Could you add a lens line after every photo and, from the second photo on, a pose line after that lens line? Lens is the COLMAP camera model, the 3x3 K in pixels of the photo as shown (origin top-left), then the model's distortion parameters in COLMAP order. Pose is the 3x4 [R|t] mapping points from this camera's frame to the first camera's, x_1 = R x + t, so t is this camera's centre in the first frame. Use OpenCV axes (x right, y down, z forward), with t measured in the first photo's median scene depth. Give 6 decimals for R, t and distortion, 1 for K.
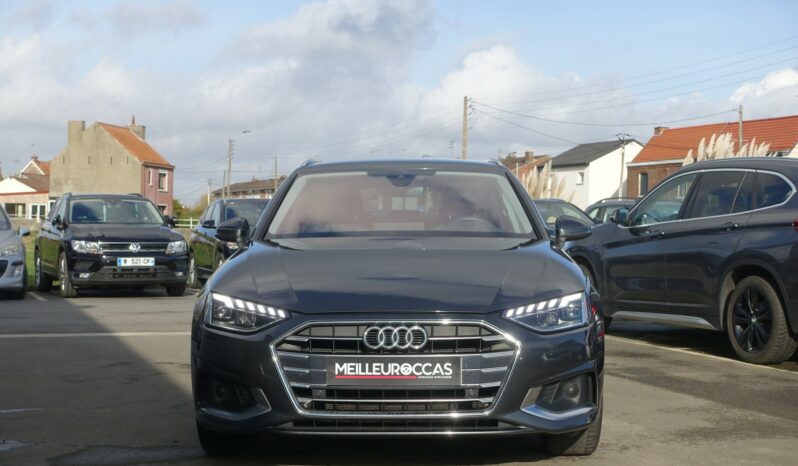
lens RADIAL K [[1328.8, 0, 399.0], [0, 1328.8, 233.0], [0, 0, 1]] dist [-0.311680, -0.032496]
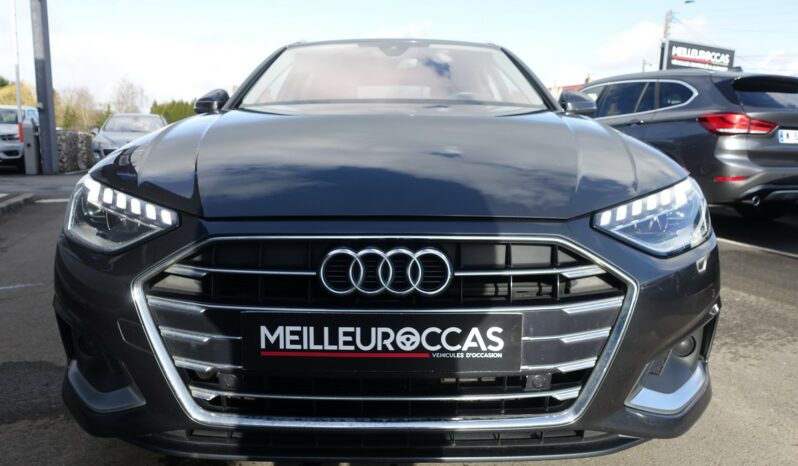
lens RADIAL K [[549.0, 0, 399.0], [0, 549.0, 233.0], [0, 0, 1]] dist [-0.002839, 0.002281]
pose [[0.999780, 0.003698, 0.020649, -0.002053], [-0.006993, 0.986795, 0.161821, 0.032687], [-0.019778, -0.161930, 0.986604, 0.807408]]
